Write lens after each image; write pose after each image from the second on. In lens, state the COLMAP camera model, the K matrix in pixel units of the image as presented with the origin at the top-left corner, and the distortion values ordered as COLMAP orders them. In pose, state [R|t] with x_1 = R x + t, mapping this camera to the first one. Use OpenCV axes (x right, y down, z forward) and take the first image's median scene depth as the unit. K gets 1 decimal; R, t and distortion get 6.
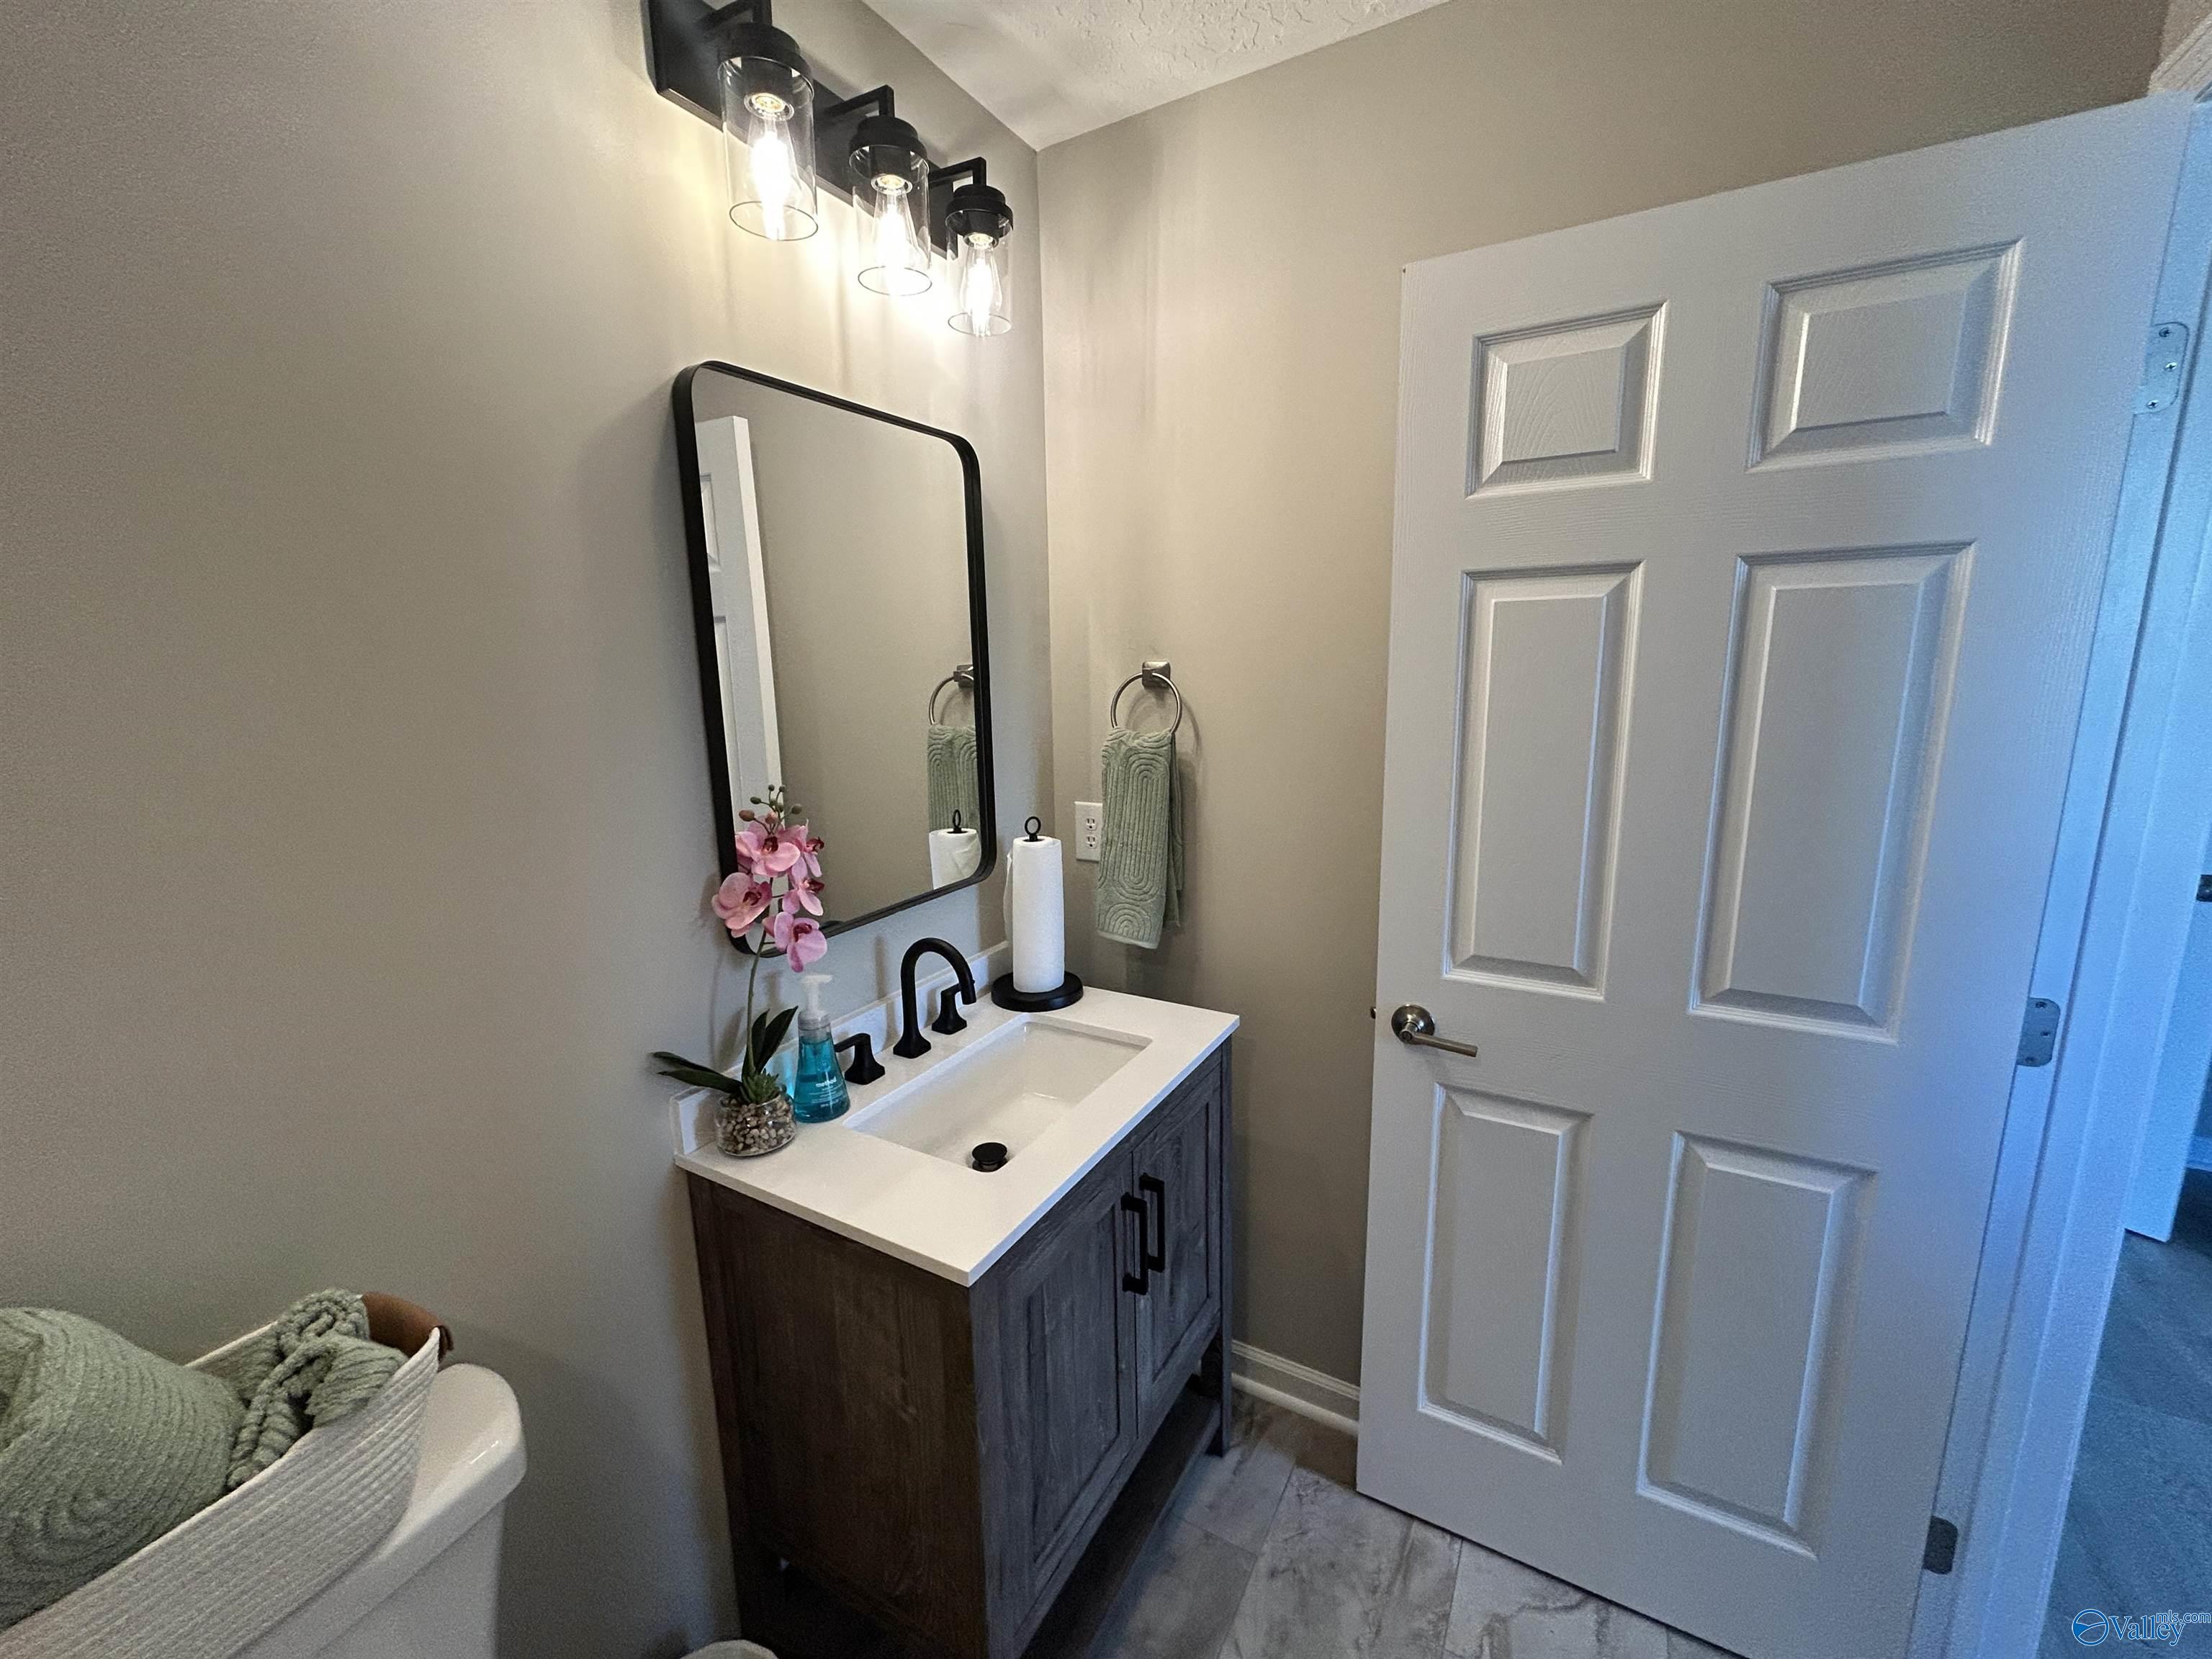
lens RADIAL K [[879.6, 0, 1119.0], [0, 879.6, 837.5], [0, 0, 1]] dist [-0.001976, 0.000656]
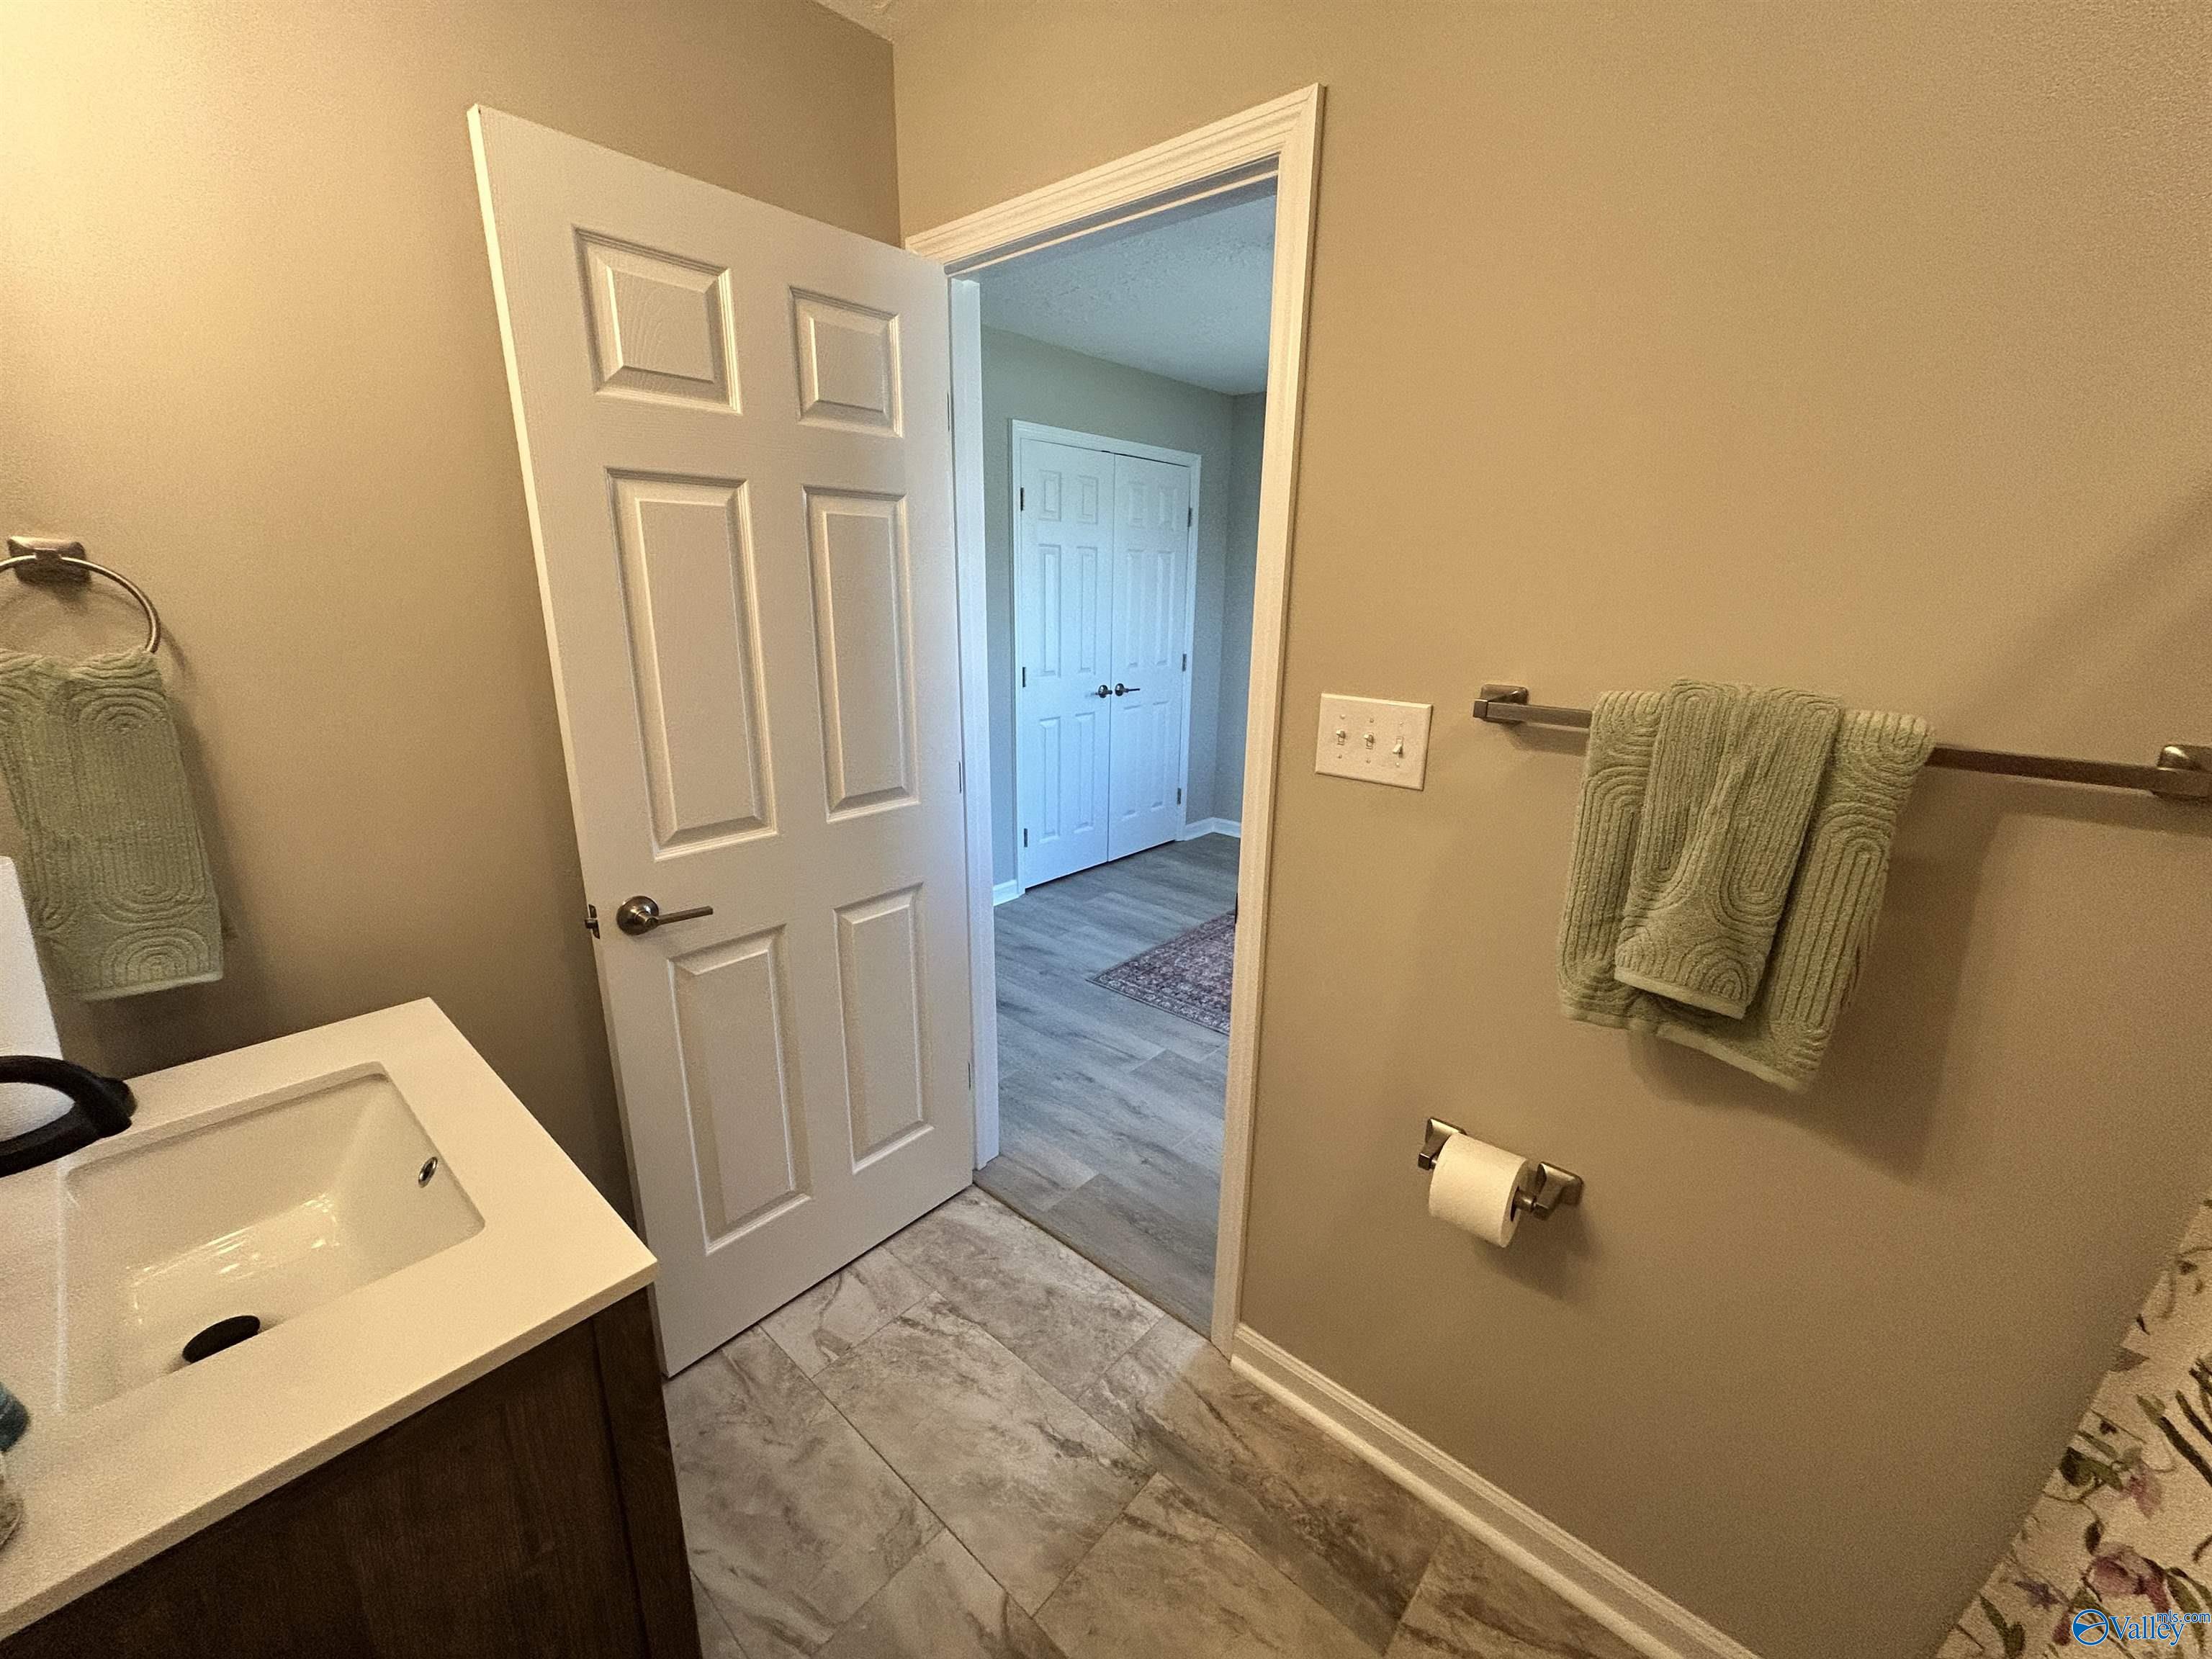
lens RADIAL K [[879.6, 0, 1119.0], [0, 879.6, 837.5], [0, 0, 1]] dist [-0.001976, 0.000656]
pose [[0.199453, -0.260729, 0.944584, -0.541050], [0.172499, 0.958241, 0.228075, -0.015249], [-0.964605, 0.117450, 0.236099, 0.208898]]
